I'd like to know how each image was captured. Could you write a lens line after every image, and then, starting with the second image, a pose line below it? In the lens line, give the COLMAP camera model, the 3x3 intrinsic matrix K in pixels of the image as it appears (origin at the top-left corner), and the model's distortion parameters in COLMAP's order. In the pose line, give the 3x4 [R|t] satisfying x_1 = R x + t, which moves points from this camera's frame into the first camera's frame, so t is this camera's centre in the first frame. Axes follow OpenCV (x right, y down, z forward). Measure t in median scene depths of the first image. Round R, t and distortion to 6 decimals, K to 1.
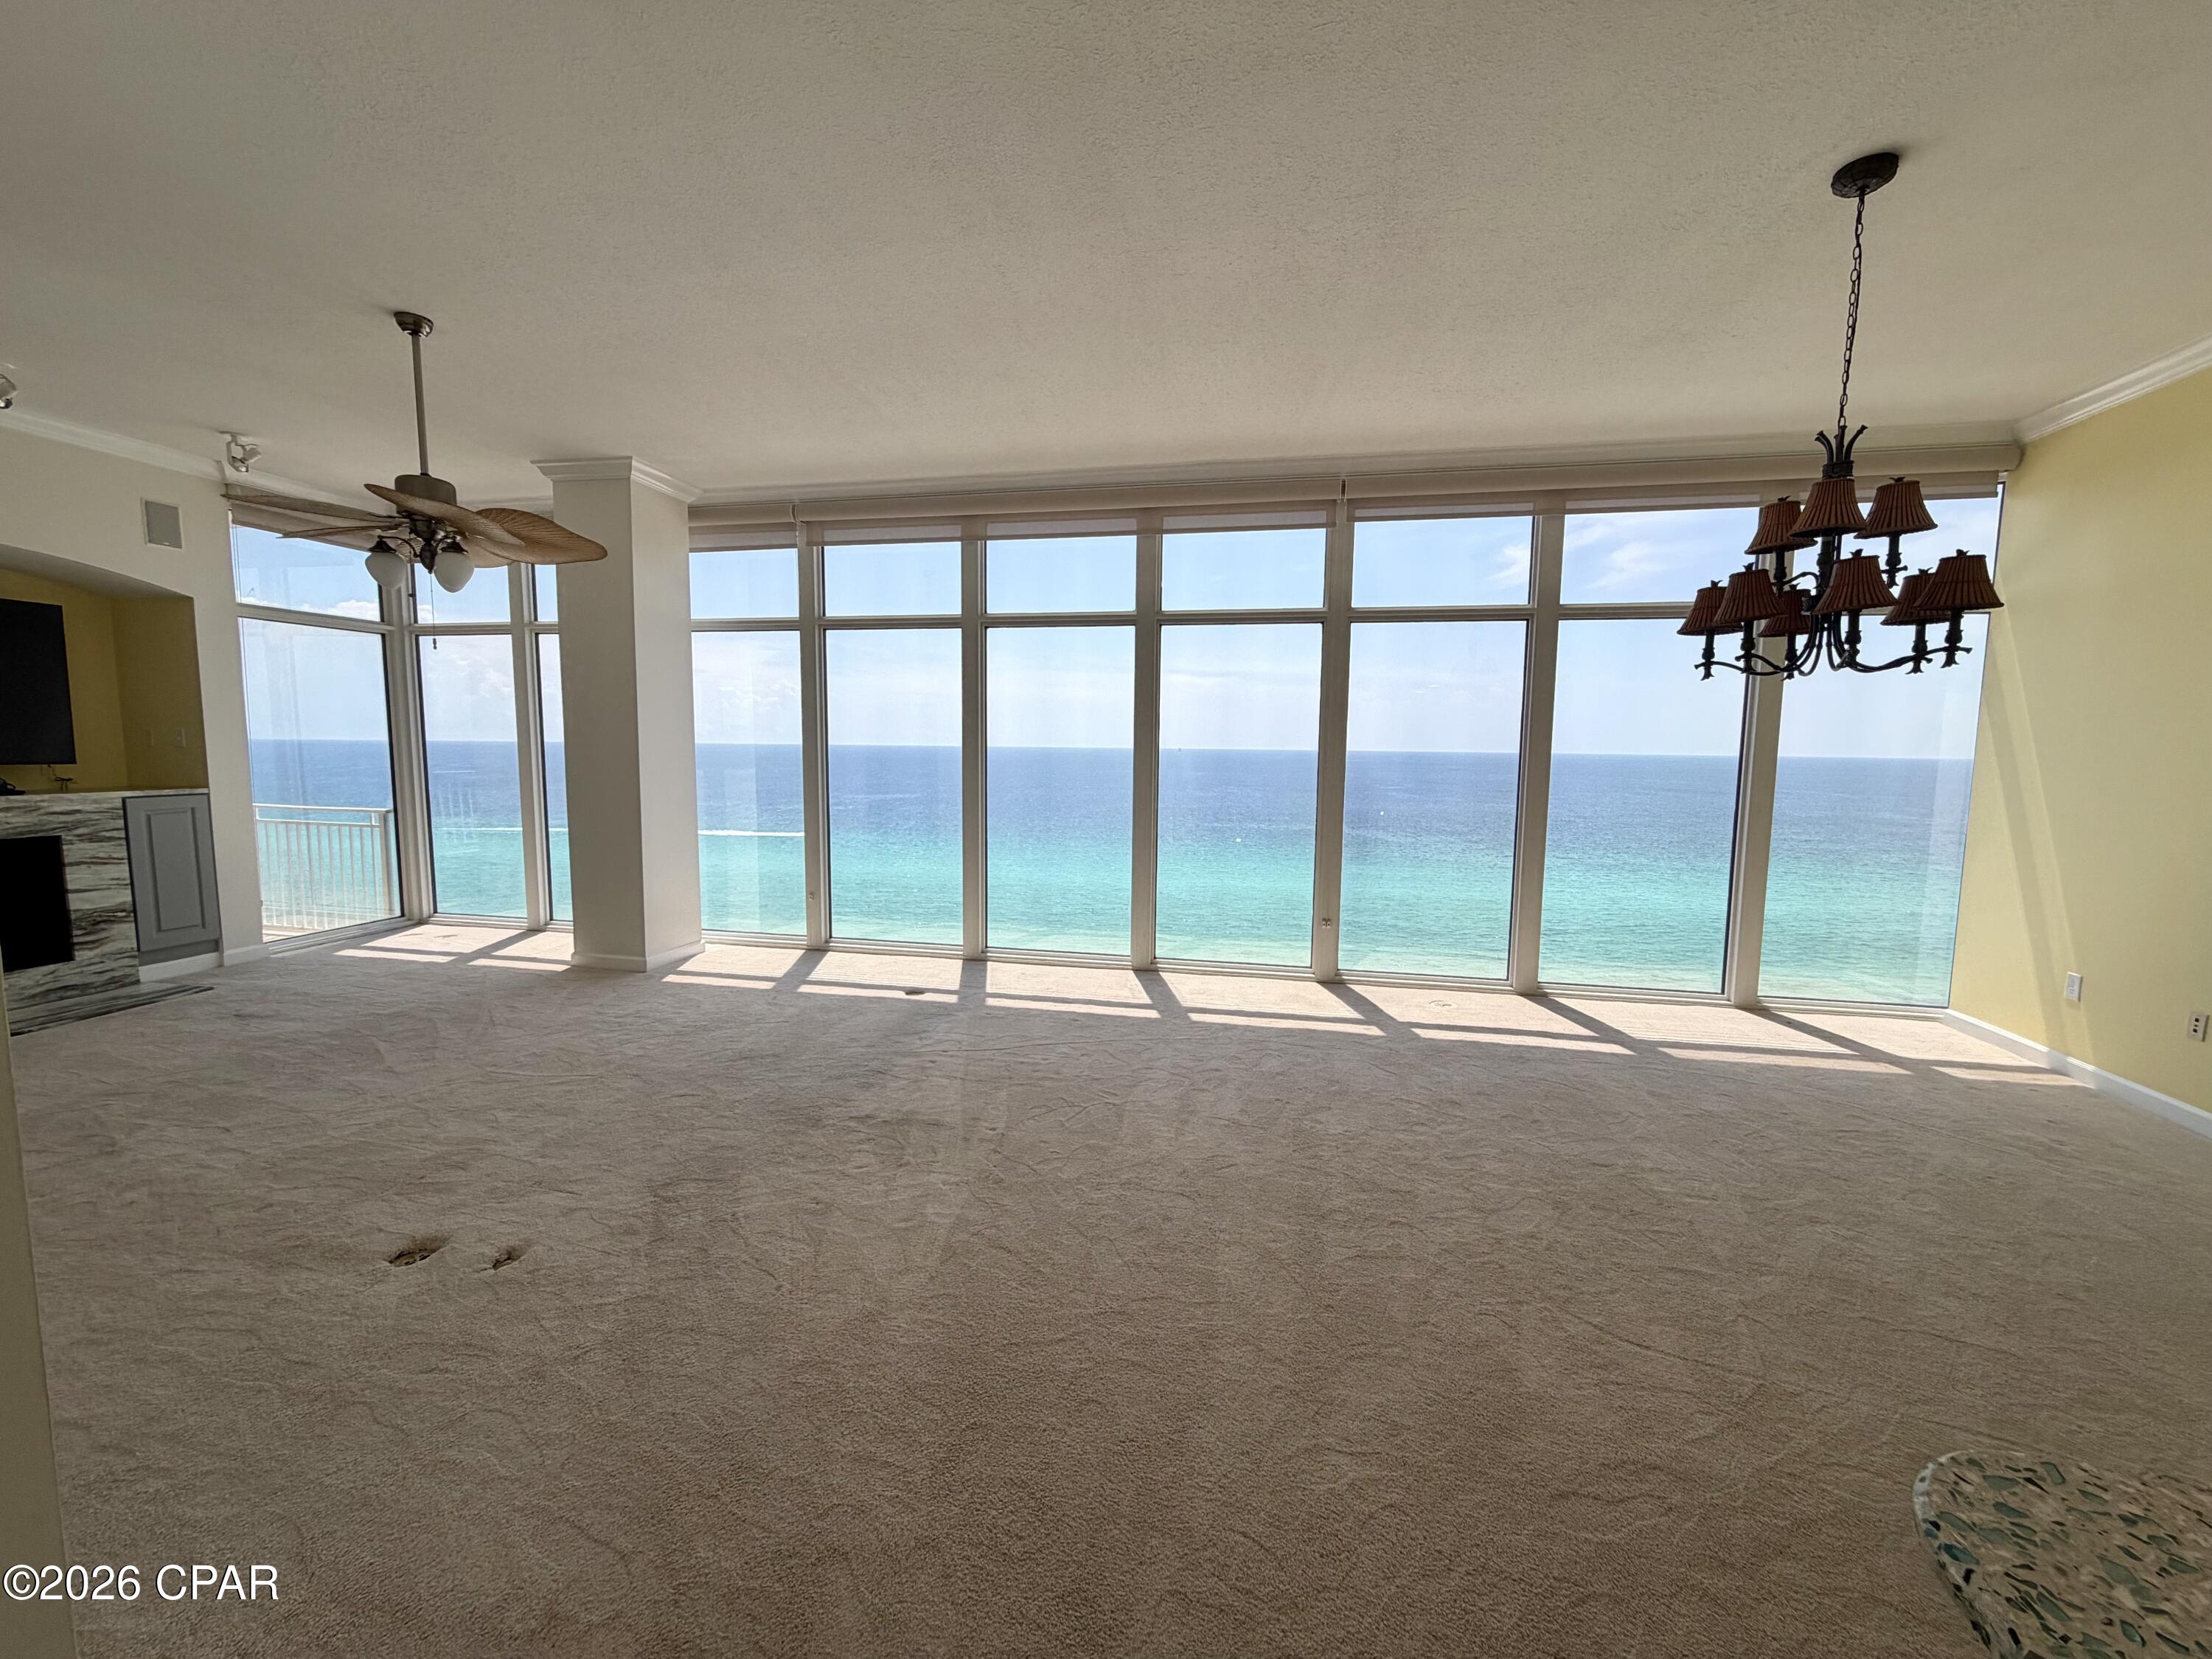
lens RADIAL K [[878.7, 0, 1100.0], [0, 878.7, 831.6], [0, 0, 1]] dist [0.002496, -0.000534]
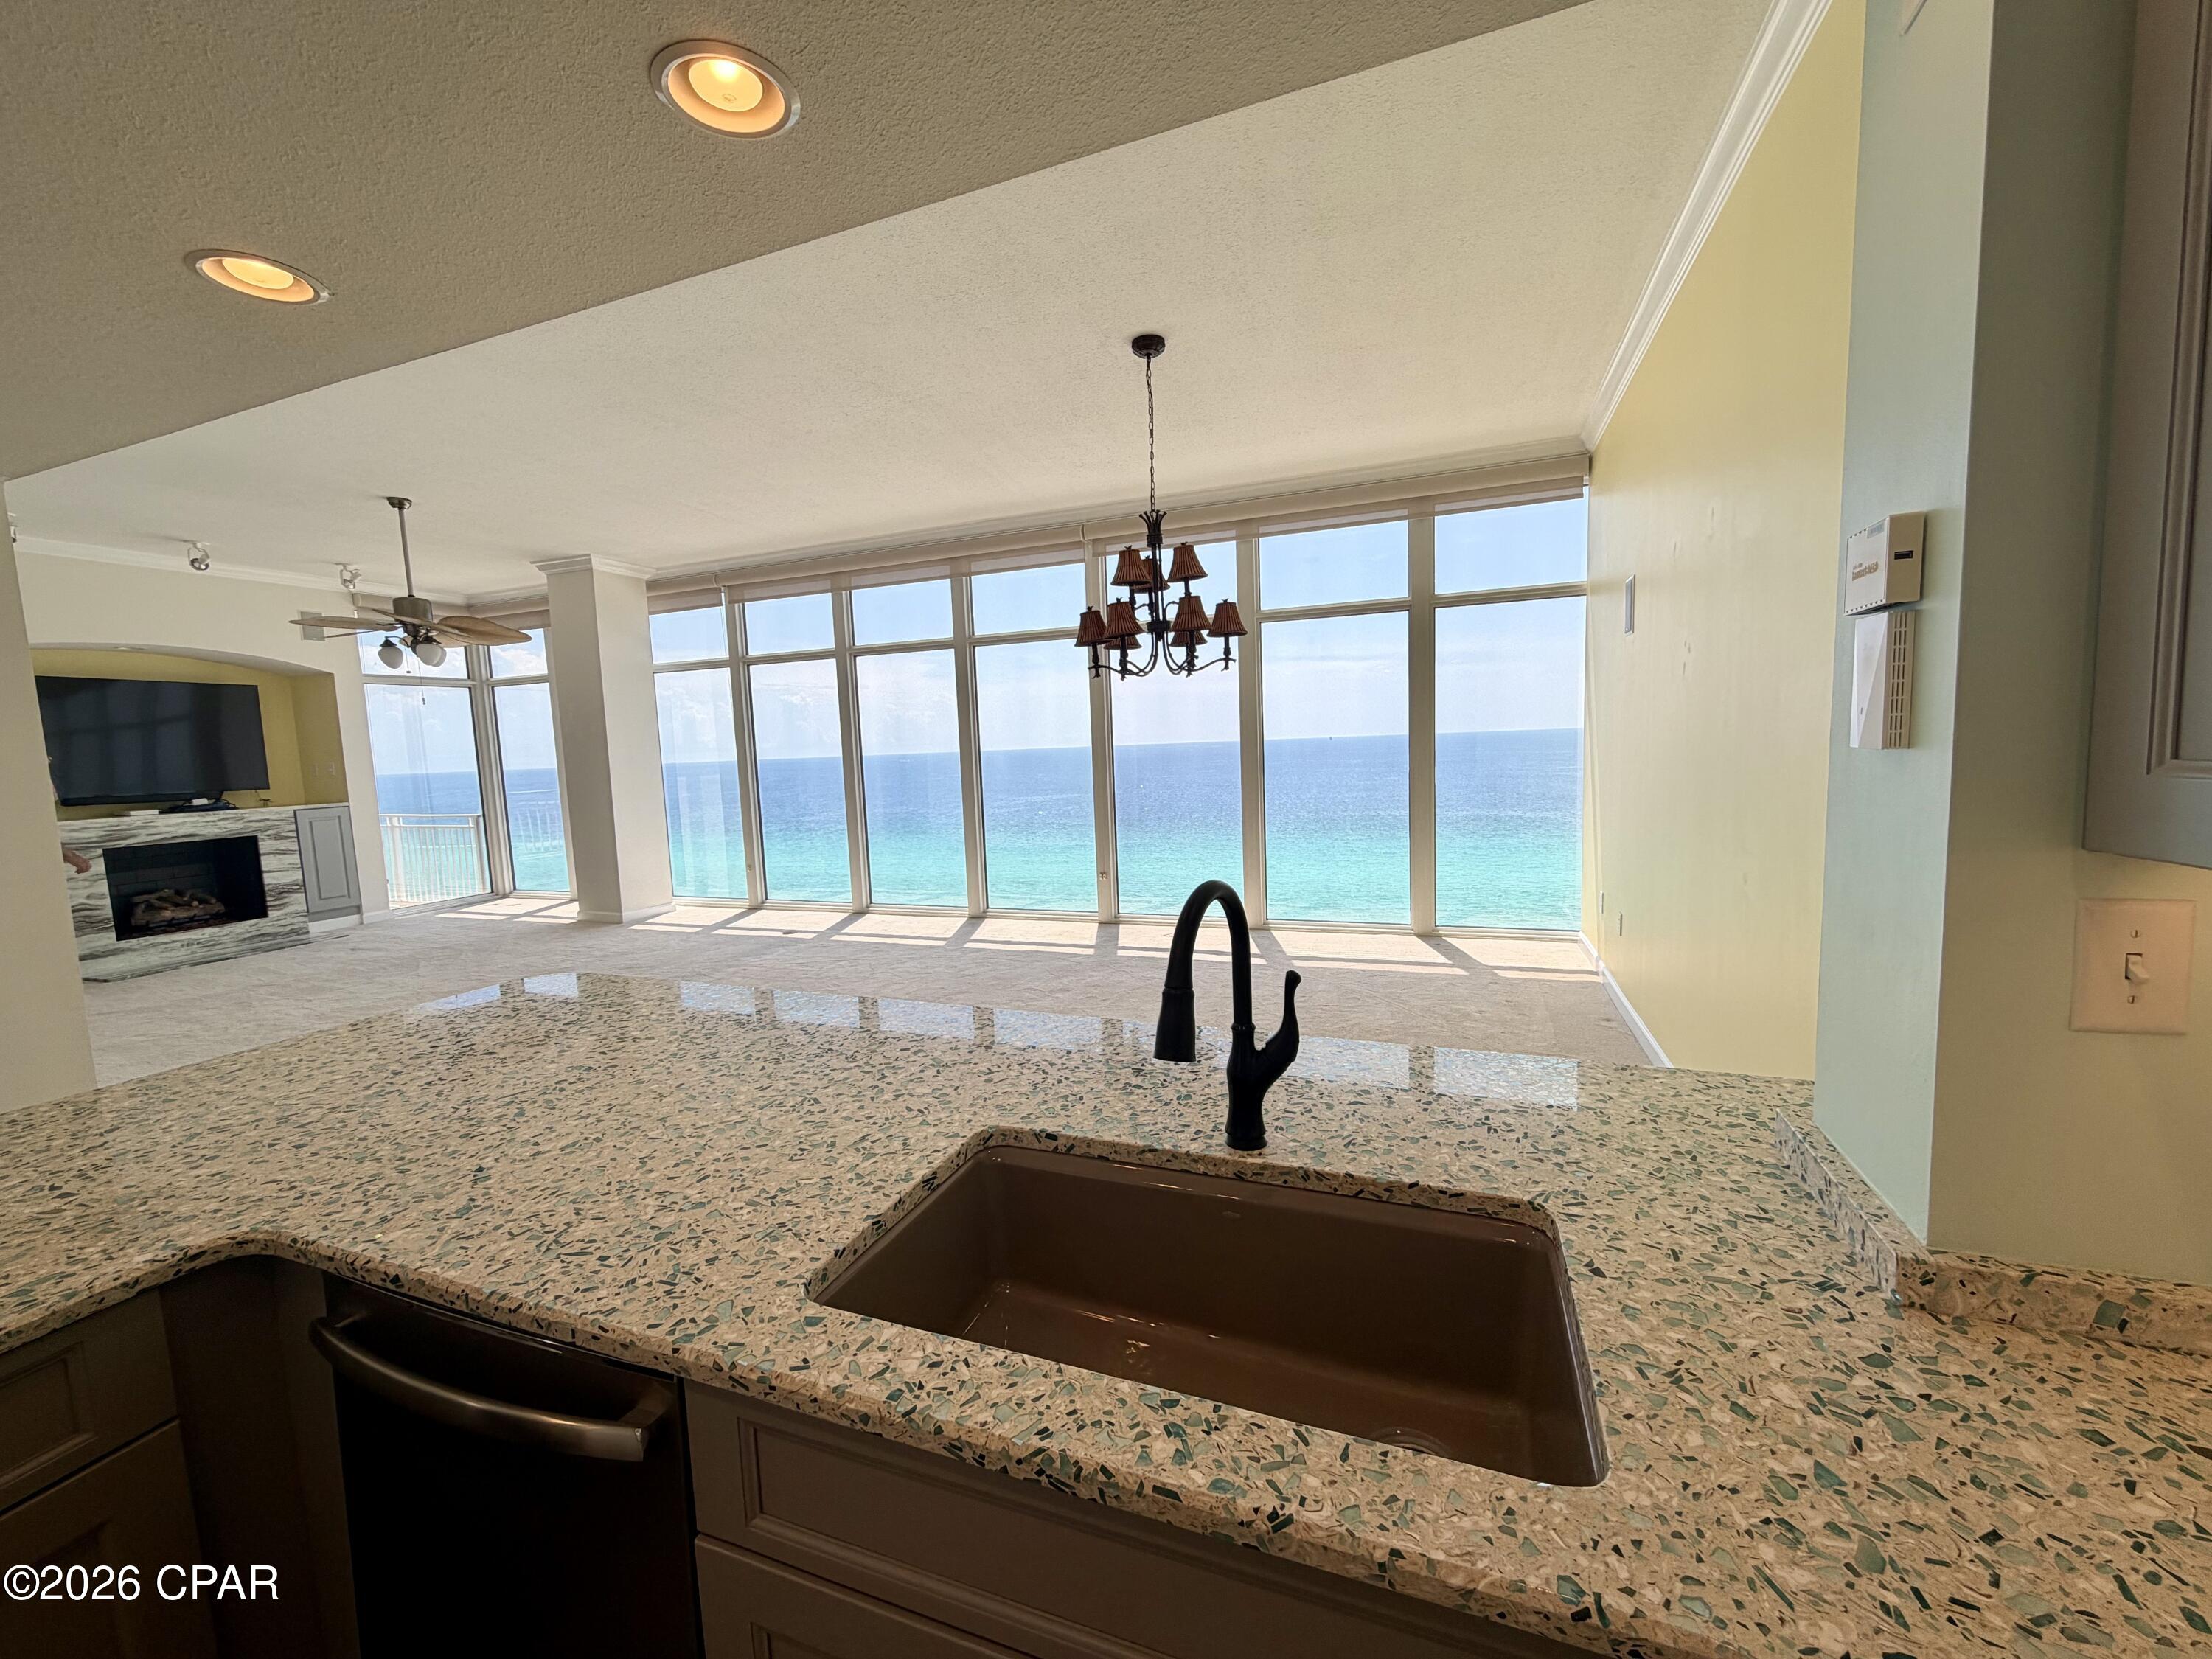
lens RADIAL K [[878.7, 0, 1099.4], [0, 878.7, 830.9], [0, 0, 1]] dist [0.002496, -0.000534]
pose [[0.985129, -0.032960, -0.168624, 0.496280], [0.033436, 0.999441, -0.000022, 0.042598], [0.168531, -0.005616, 0.985680, -0.250953]]
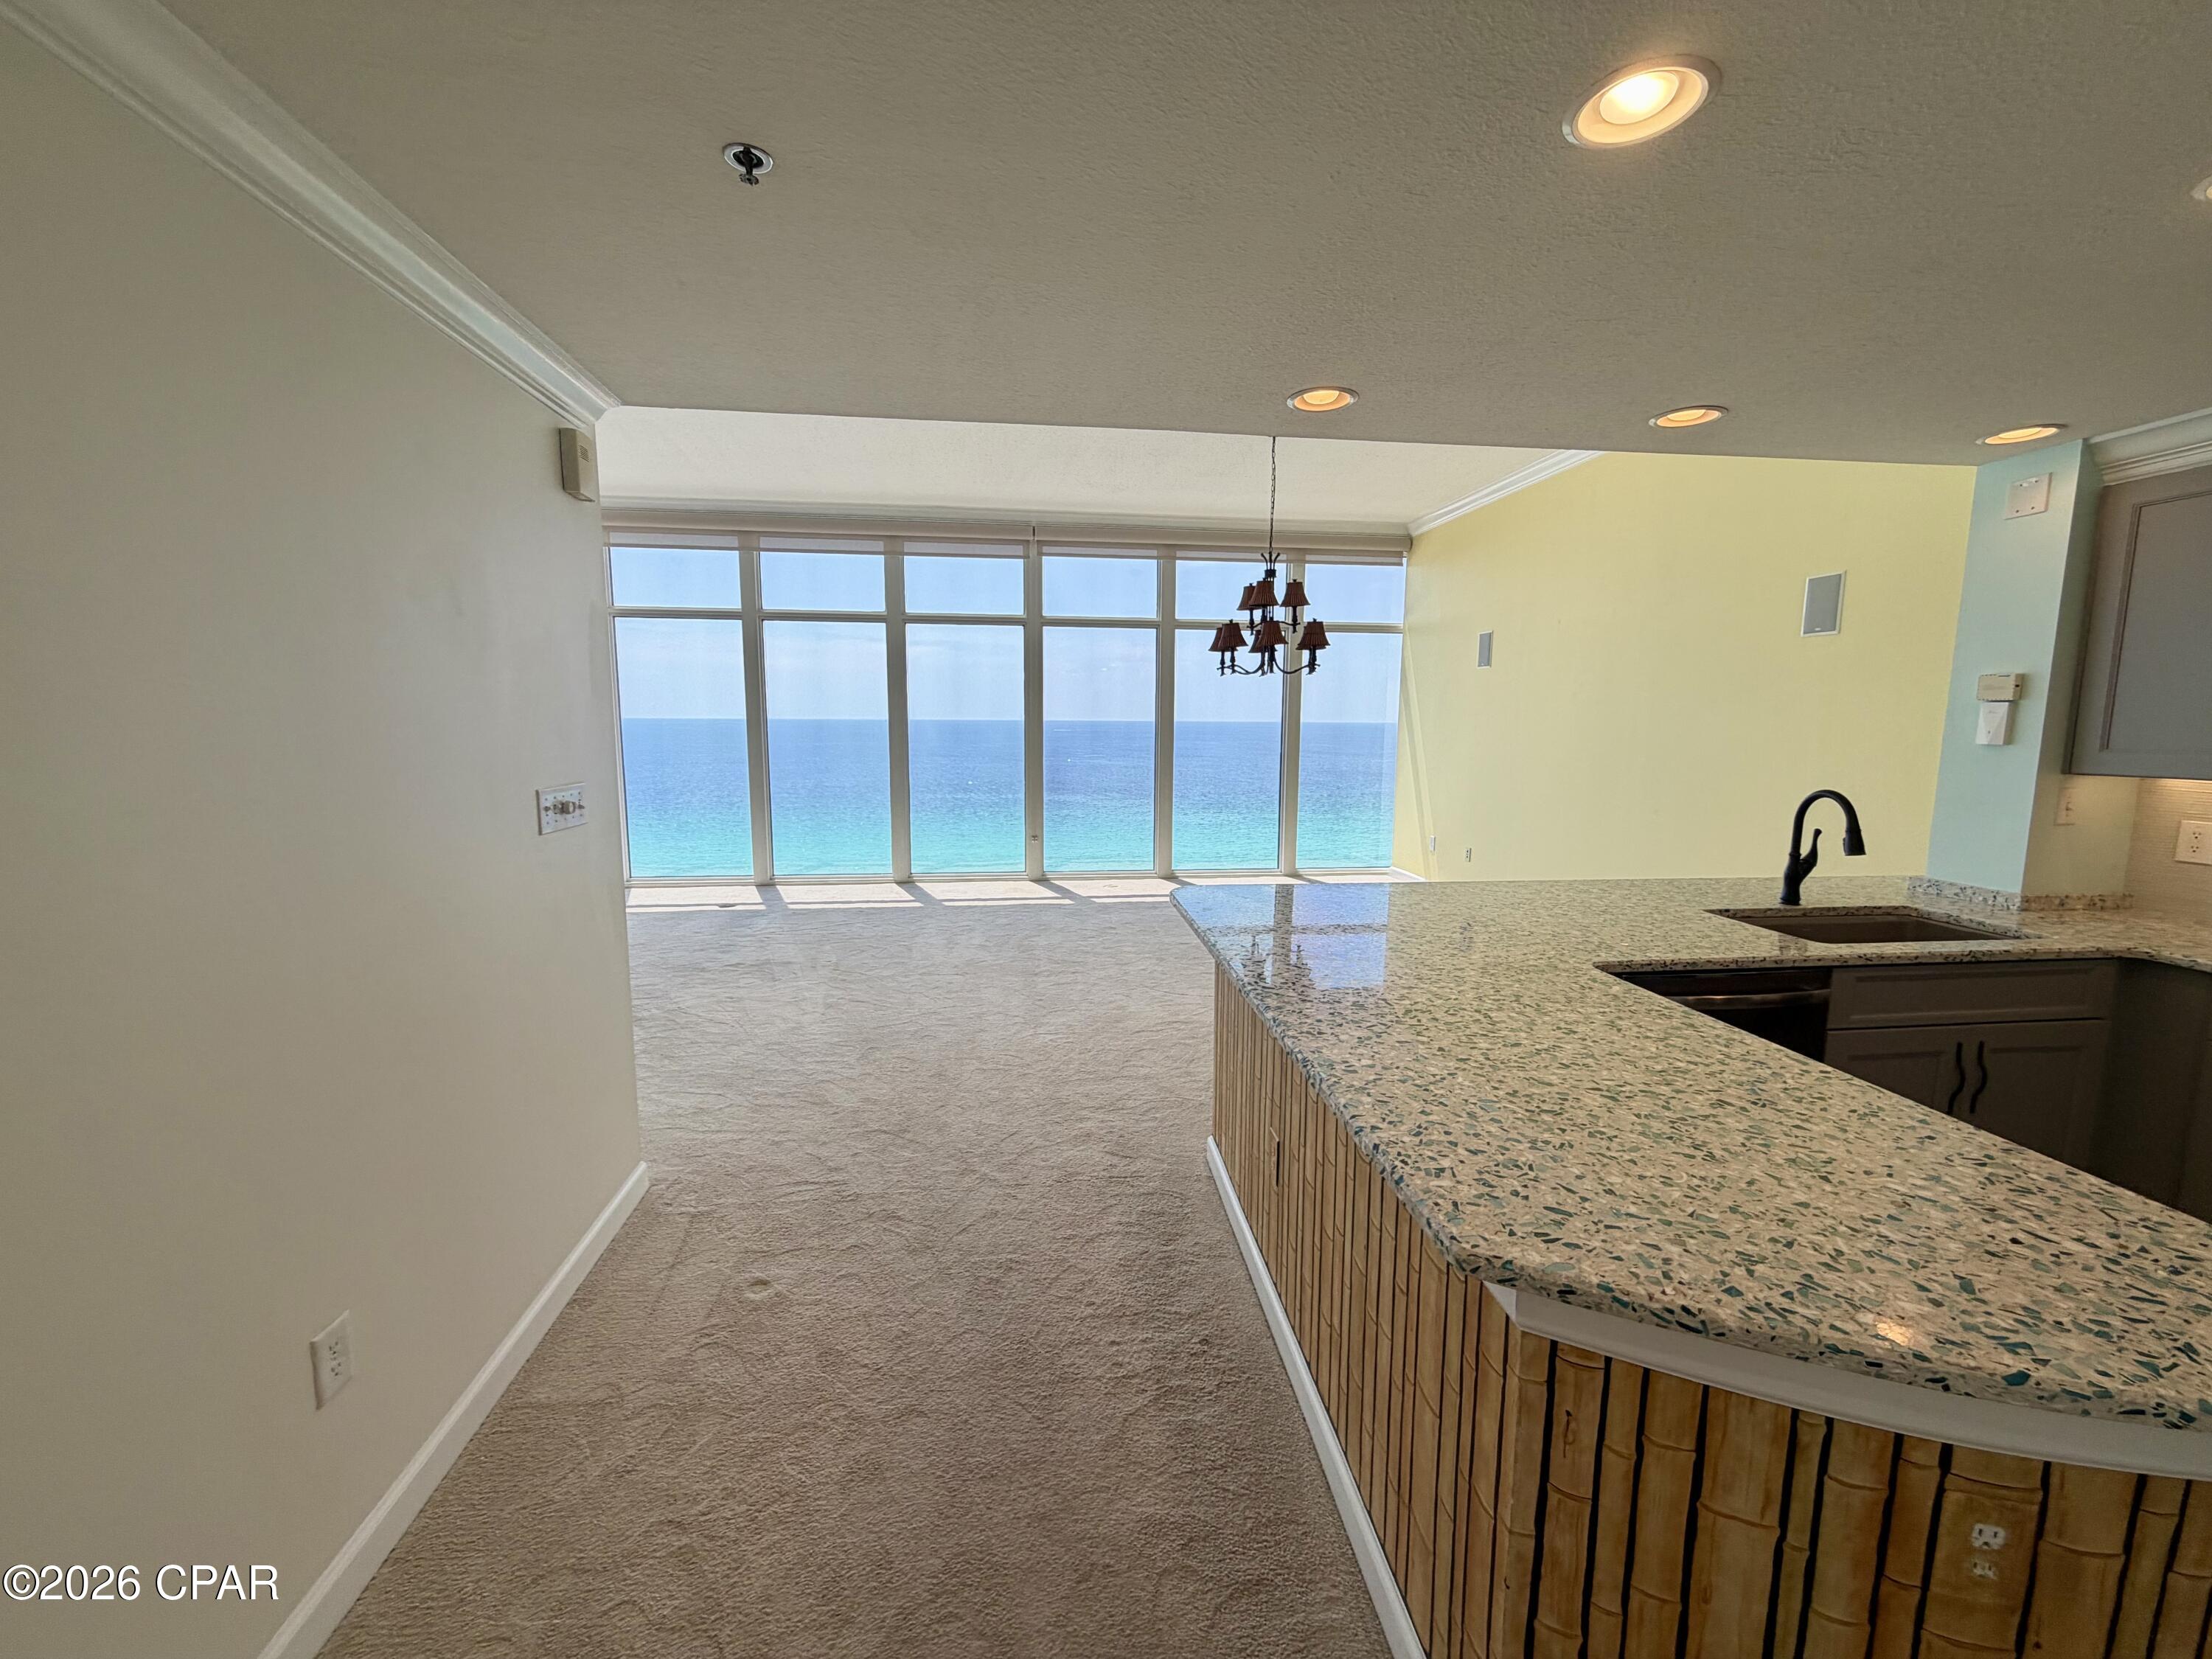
lens RADIAL K [[878.7, 0, 1100.6], [0, 878.7, 830.9], [0, 0, 1]] dist [0.002496, -0.000534]
pose [[0.946811, -0.046705, 0.318382, -0.098052], [0.036474, 0.998611, 0.038024, 0.043908], [-0.319715, -0.024389, 0.947200, -0.399631]]
